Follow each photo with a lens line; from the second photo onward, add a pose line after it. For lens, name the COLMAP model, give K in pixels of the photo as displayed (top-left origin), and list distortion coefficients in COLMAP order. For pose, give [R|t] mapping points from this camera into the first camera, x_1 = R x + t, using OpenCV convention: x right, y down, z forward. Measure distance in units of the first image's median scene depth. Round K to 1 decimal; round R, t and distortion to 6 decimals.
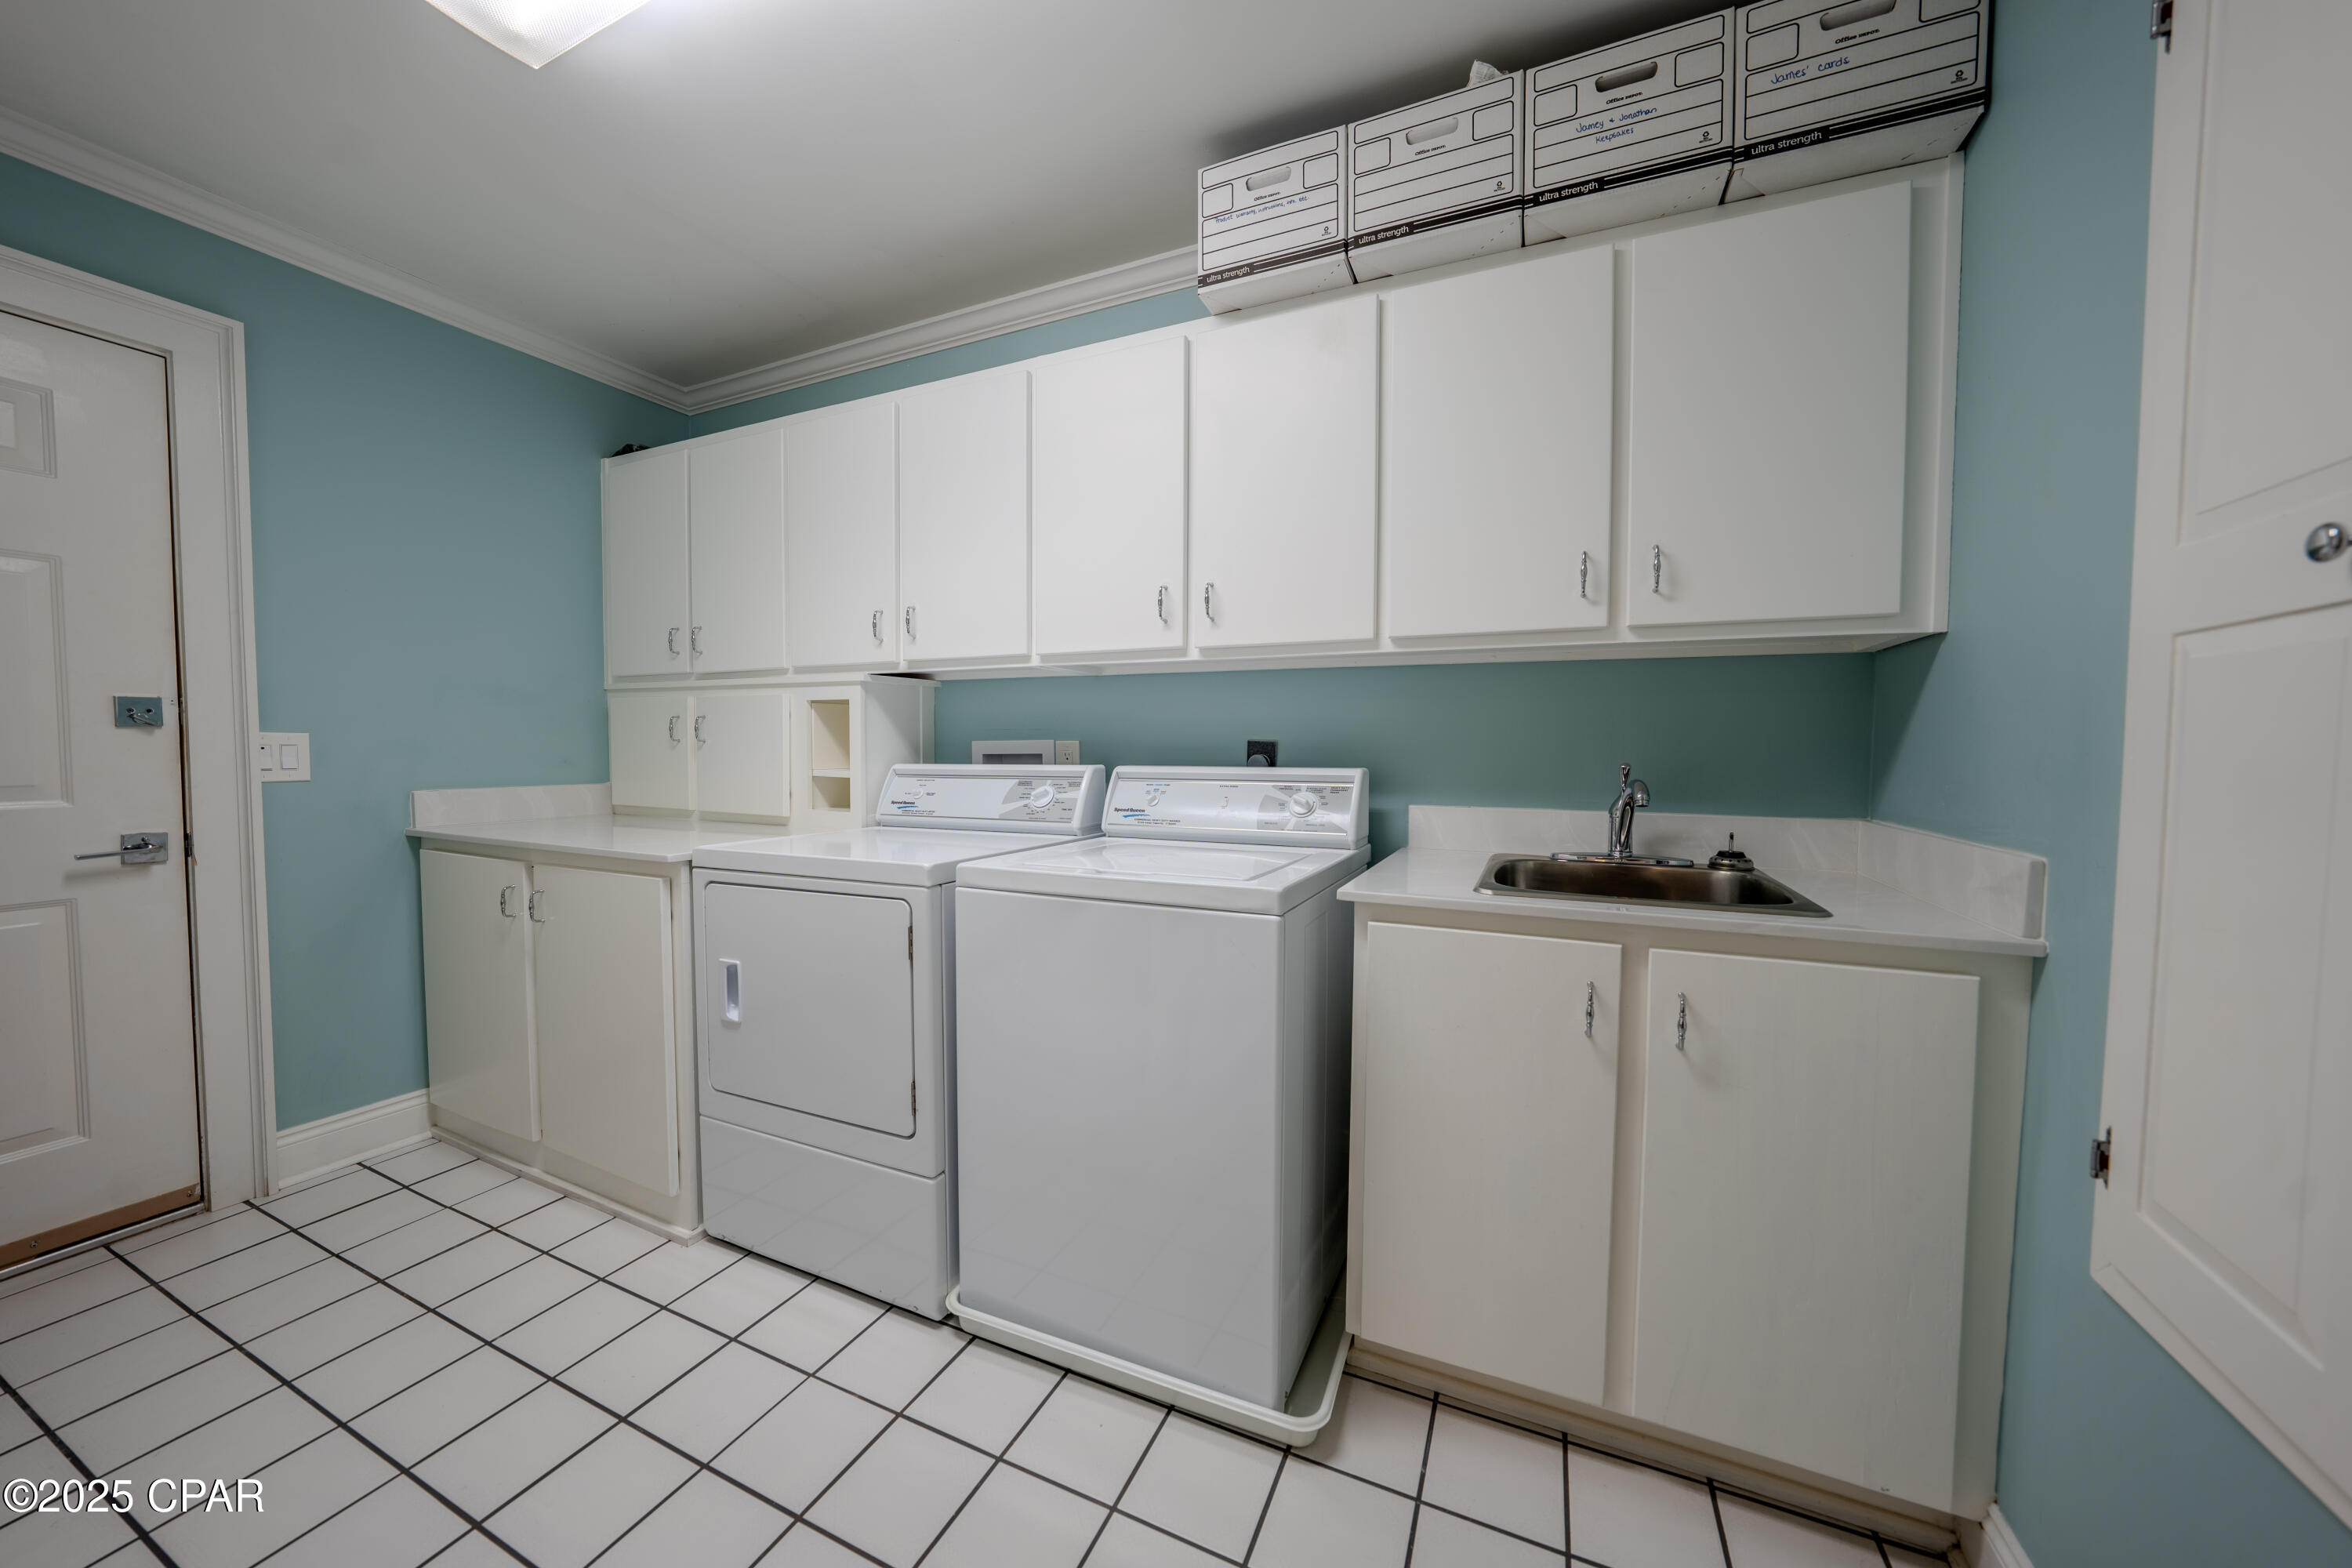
lens RADIAL K [[813.5, 0, 1181.6], [0, 813.5, 779.0], [0, 0, 1]] dist [-0.024527, 0.005014]
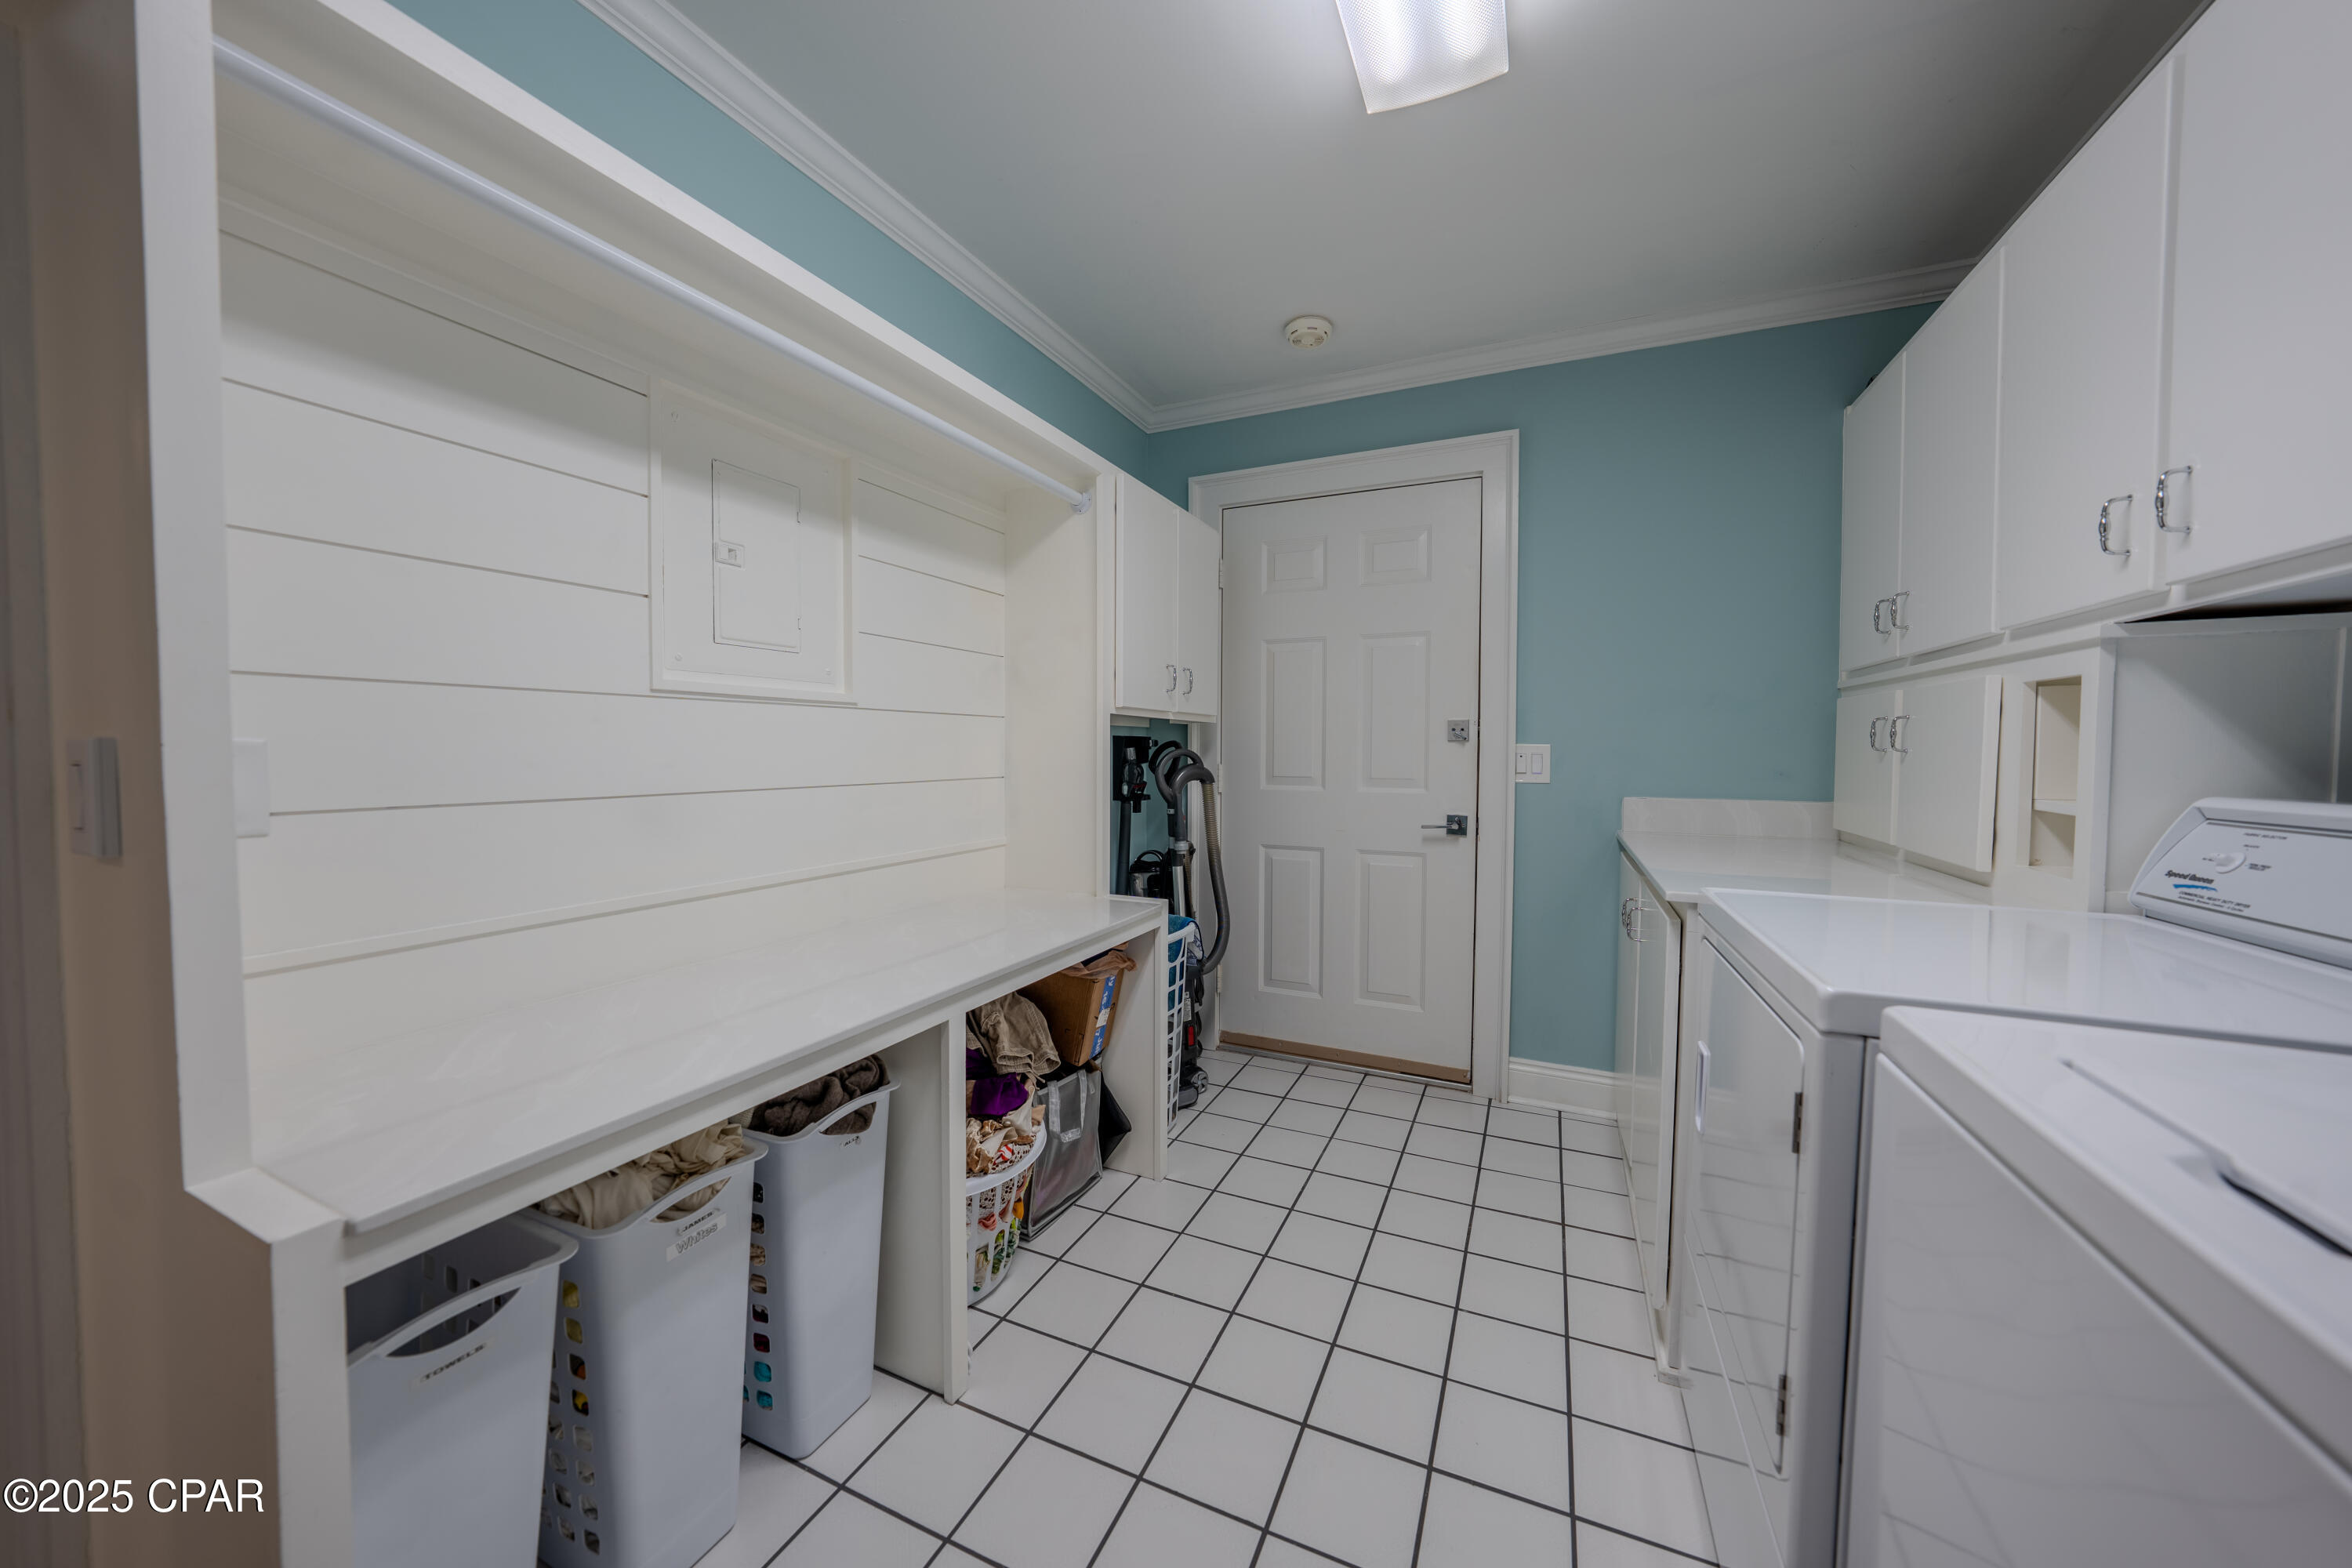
lens RADIAL K [[813.5, 0, 1181.6], [0, 813.5, 779.0], [0, 0, 1]] dist [-0.024527, 0.005014]
pose [[-0.000153, 0.032257, -0.999480, 0.131112], [-0.048447, 0.998306, 0.032227, -0.015962], [0.998826, 0.048427, 0.001410, 0.402632]]
